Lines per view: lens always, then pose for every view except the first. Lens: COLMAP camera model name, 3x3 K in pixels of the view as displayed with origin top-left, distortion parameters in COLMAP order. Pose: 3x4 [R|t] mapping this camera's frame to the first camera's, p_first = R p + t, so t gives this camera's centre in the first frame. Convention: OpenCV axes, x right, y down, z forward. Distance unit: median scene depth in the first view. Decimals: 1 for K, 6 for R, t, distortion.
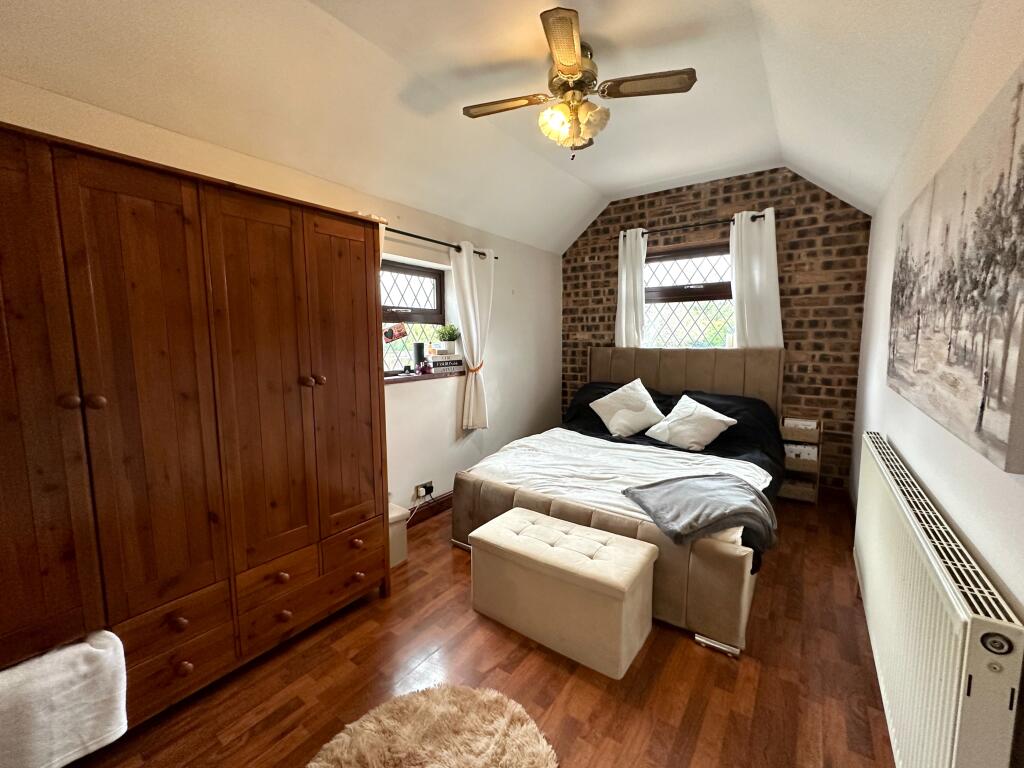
lens RADIAL K [[411.3, 0, 509.5], [0, 411.3, 383.9], [0, 0, 1]] dist [-0.007914, -0.000033]
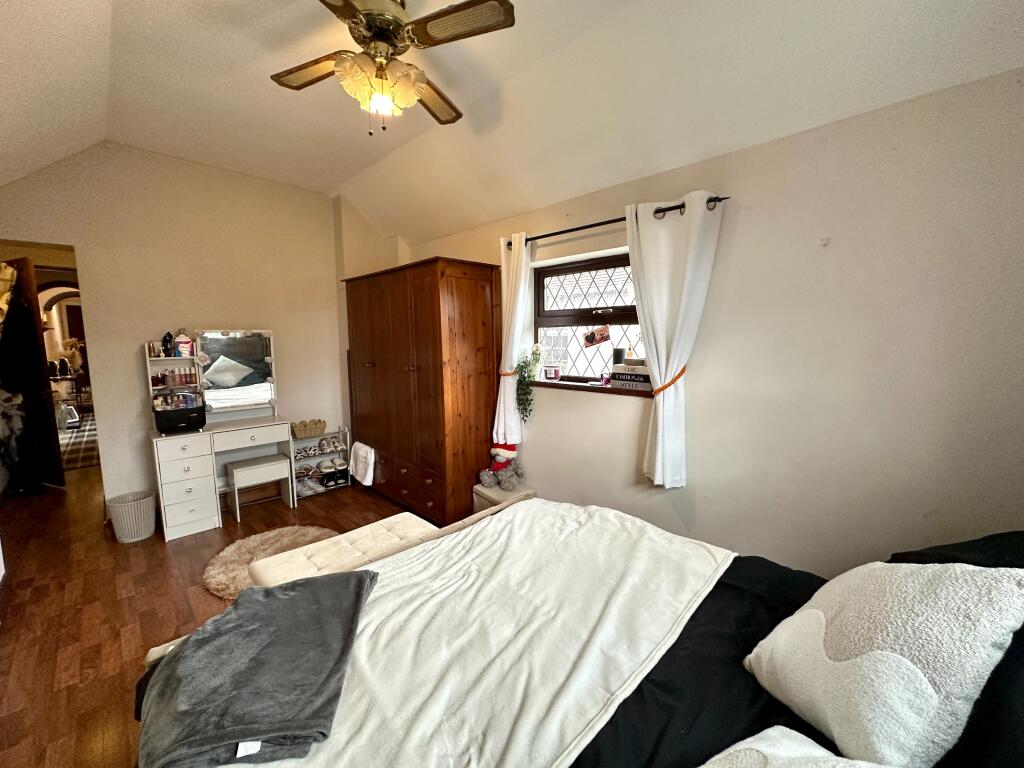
lens RADIAL K [[411.3, 0, 509.5], [0, 411.3, 383.9], [0, 0, 1]] dist [-0.007914, -0.000033]
pose [[-0.157240, 0.109152, -0.981510, 0.656485], [-0.111428, 0.985565, 0.127454, -0.115325], [0.981254, 0.129408, -0.142808, 0.953633]]
